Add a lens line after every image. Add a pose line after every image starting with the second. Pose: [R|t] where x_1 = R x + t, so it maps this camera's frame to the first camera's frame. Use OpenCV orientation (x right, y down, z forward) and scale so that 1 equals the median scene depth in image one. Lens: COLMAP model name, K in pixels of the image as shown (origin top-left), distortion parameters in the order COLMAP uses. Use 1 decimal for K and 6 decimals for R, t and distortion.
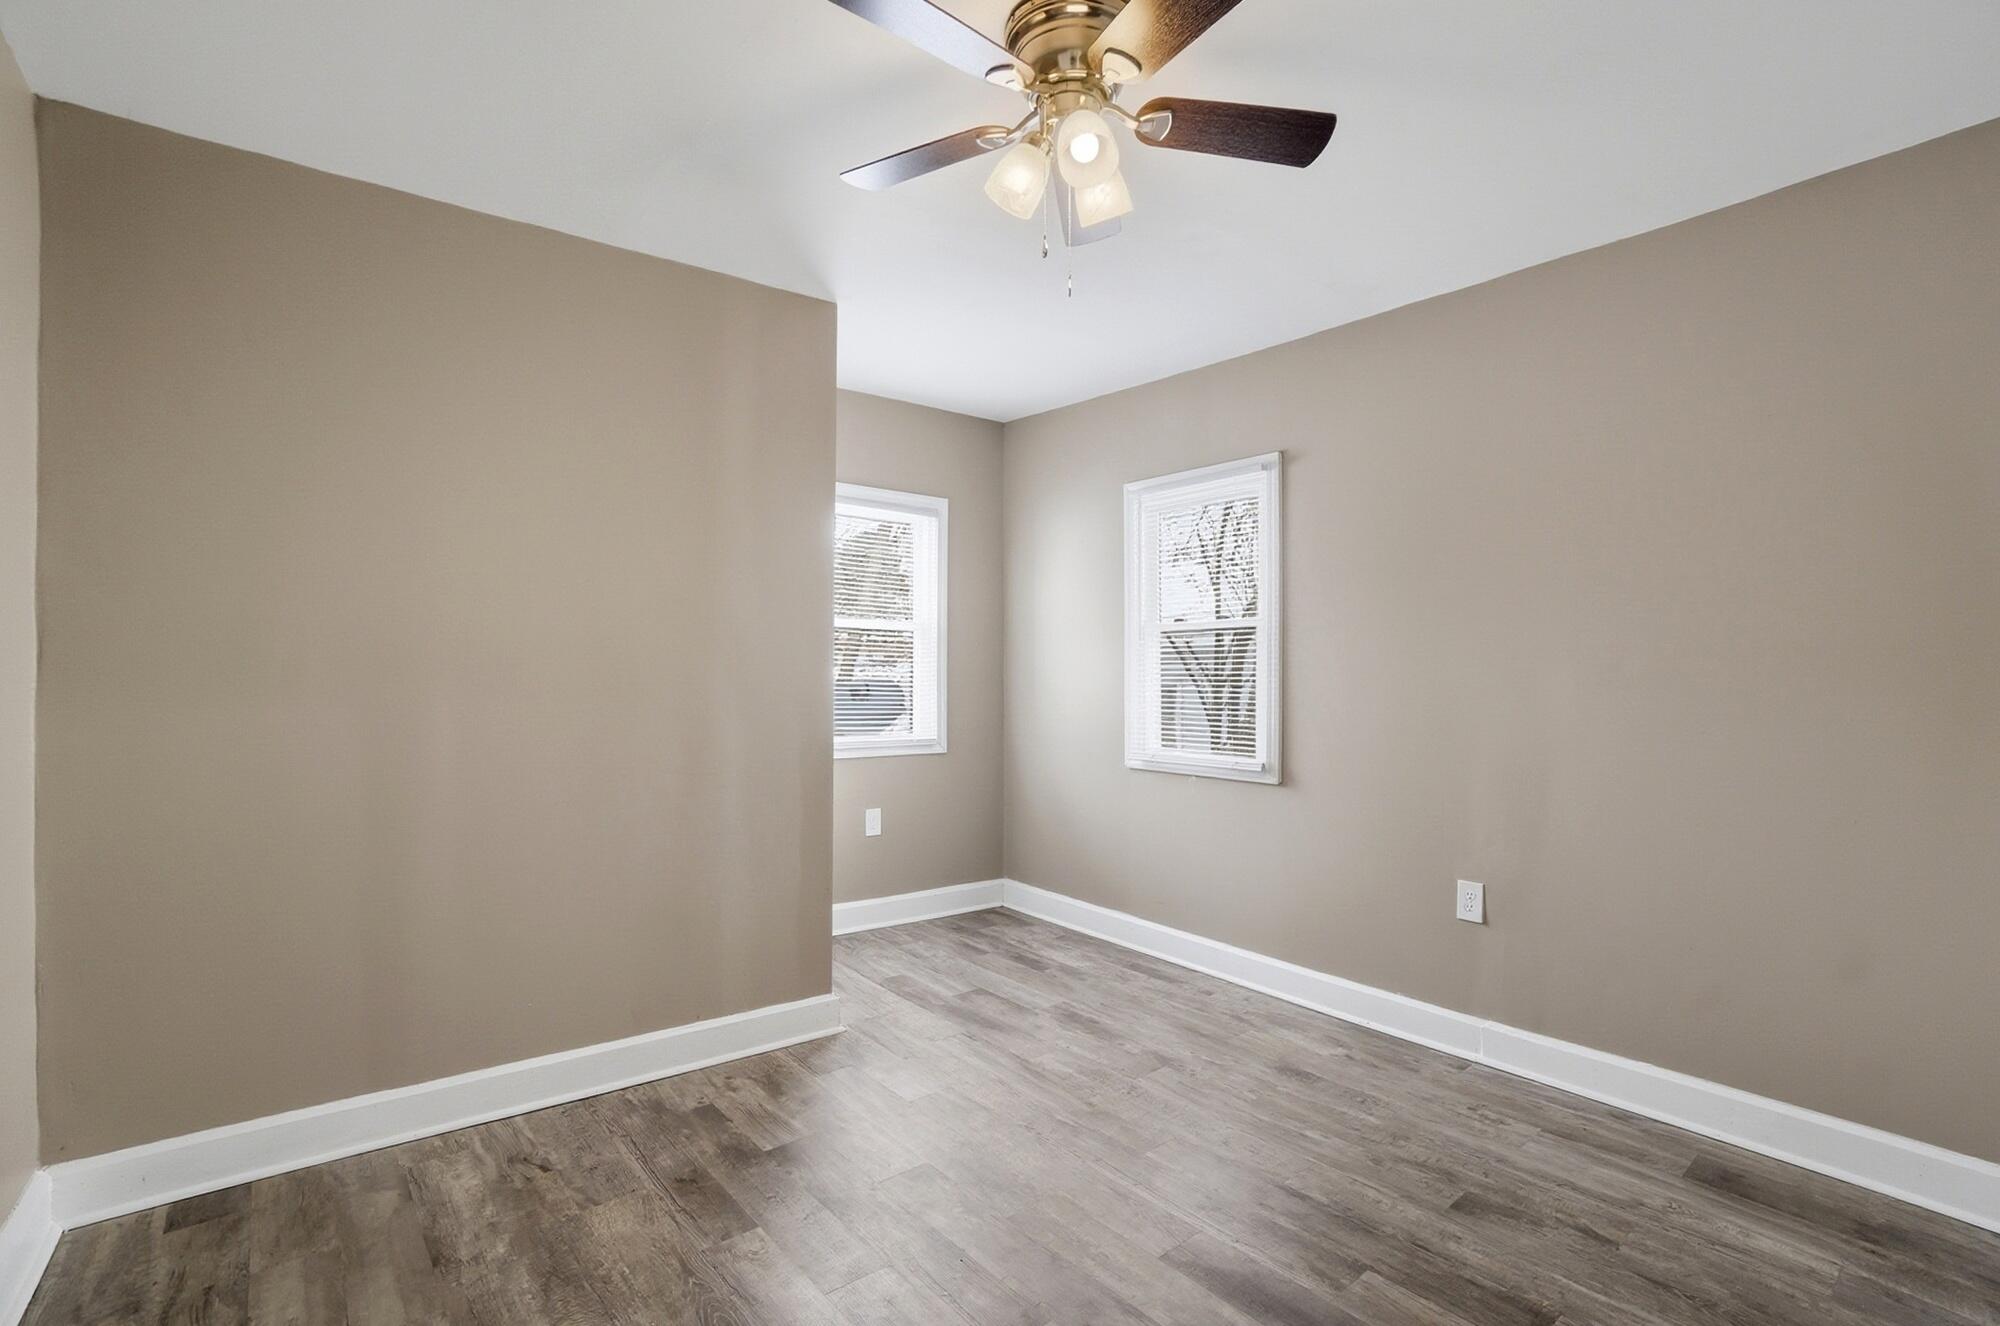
lens RADIAL K [[893.3, 0, 986.1], [0, 893.3, 668.6], [0, 0, 1]] dist [-0.059508, 0.022675]
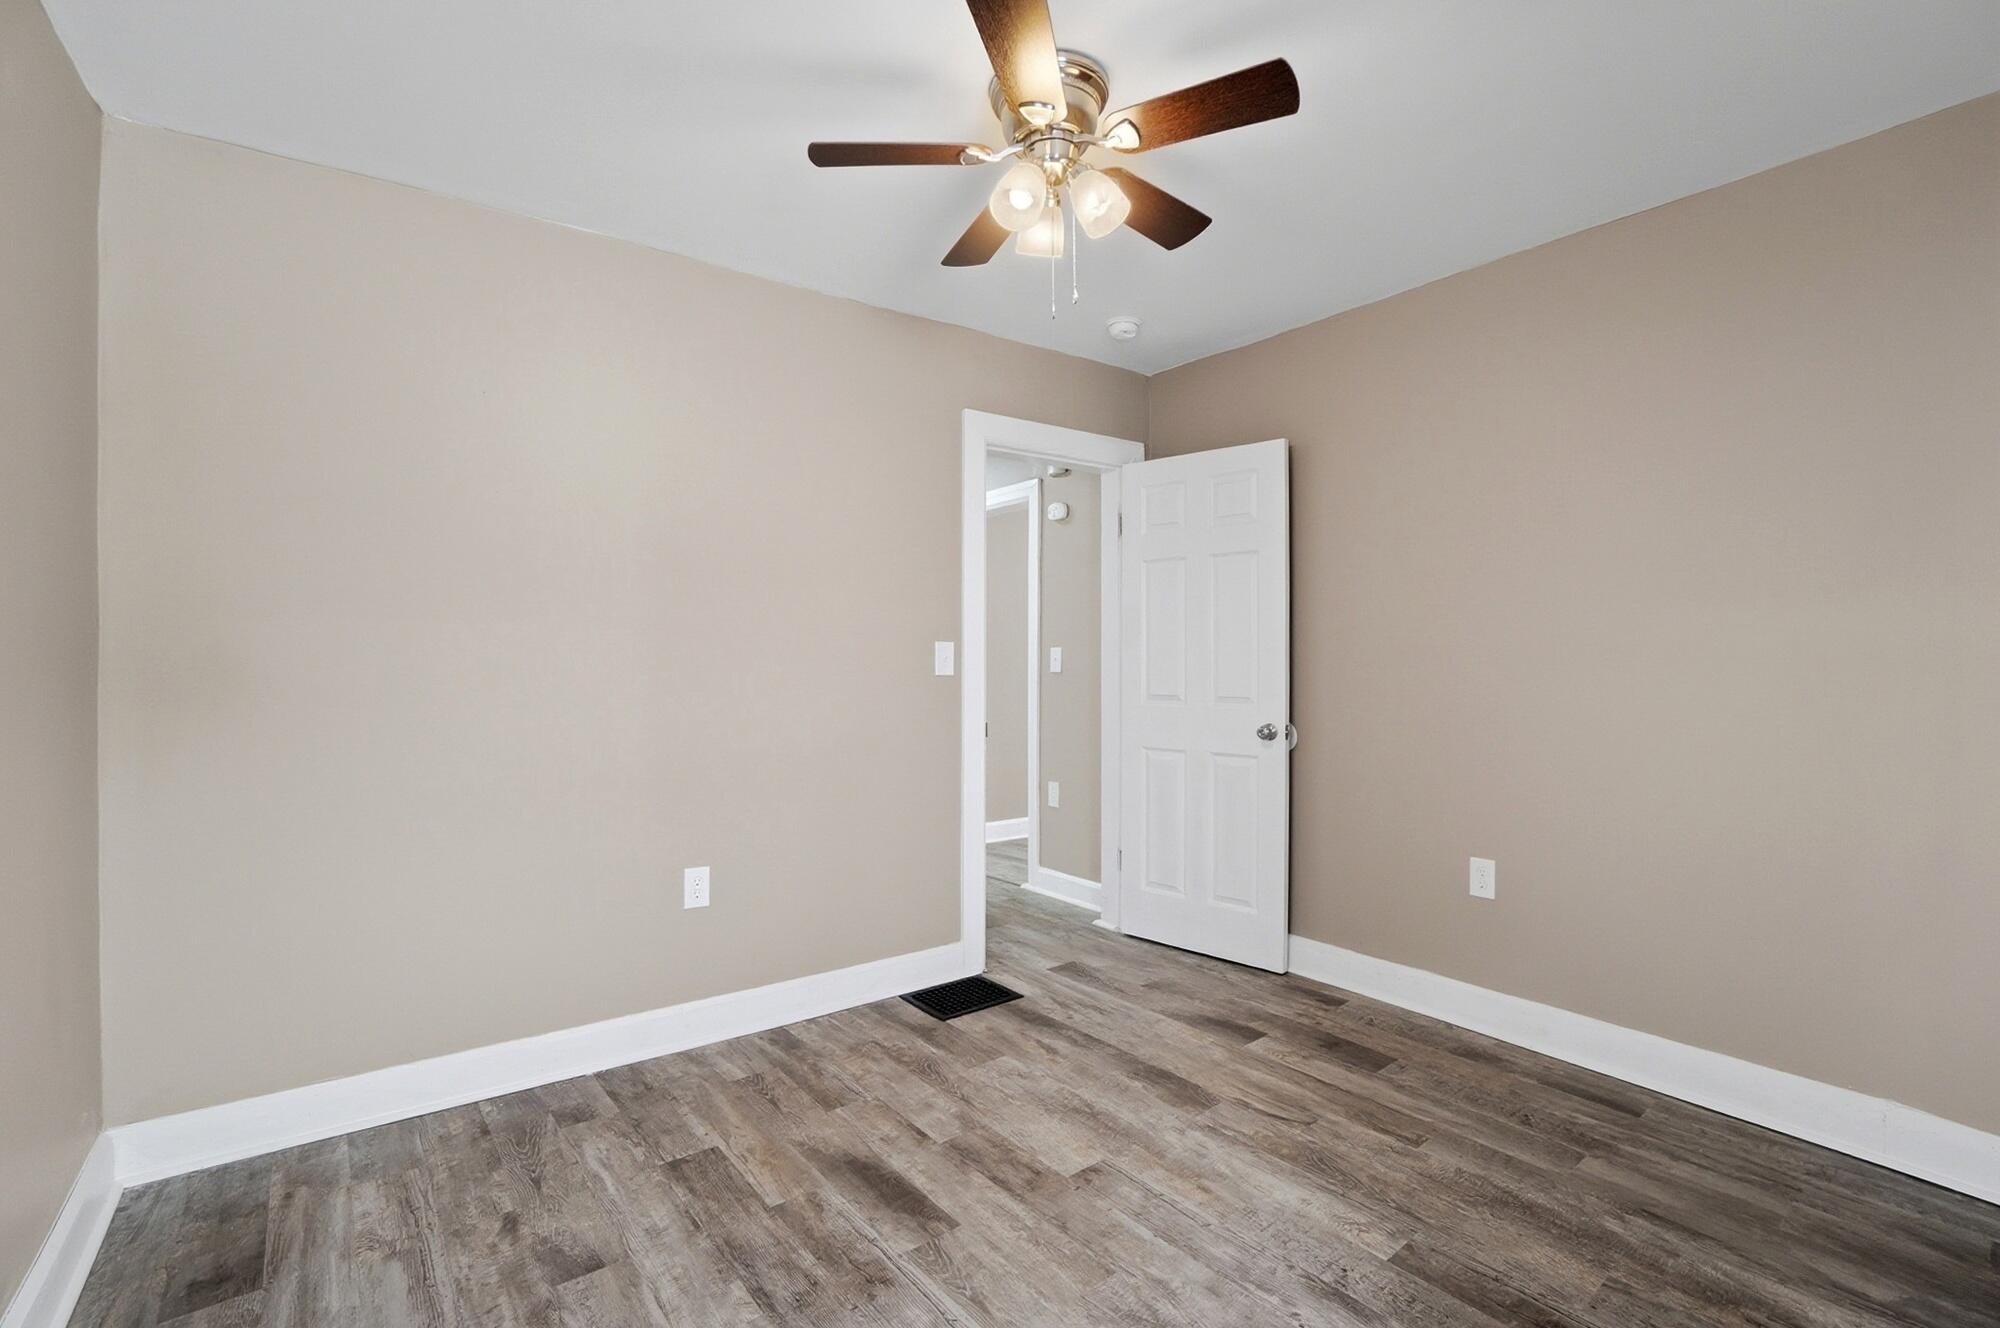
lens RADIAL K [[893.3, 0, 986.1], [0, 893.3, 669.6], [0, 0, 1]] dist [-0.059508, 0.022675]
pose [[-0.999715, -0.002741, 0.023720, 0.145297], [-0.002748, 0.999996, -0.000236, 0.025723], [-0.023719, -0.000301, -0.999719, 2.012487]]
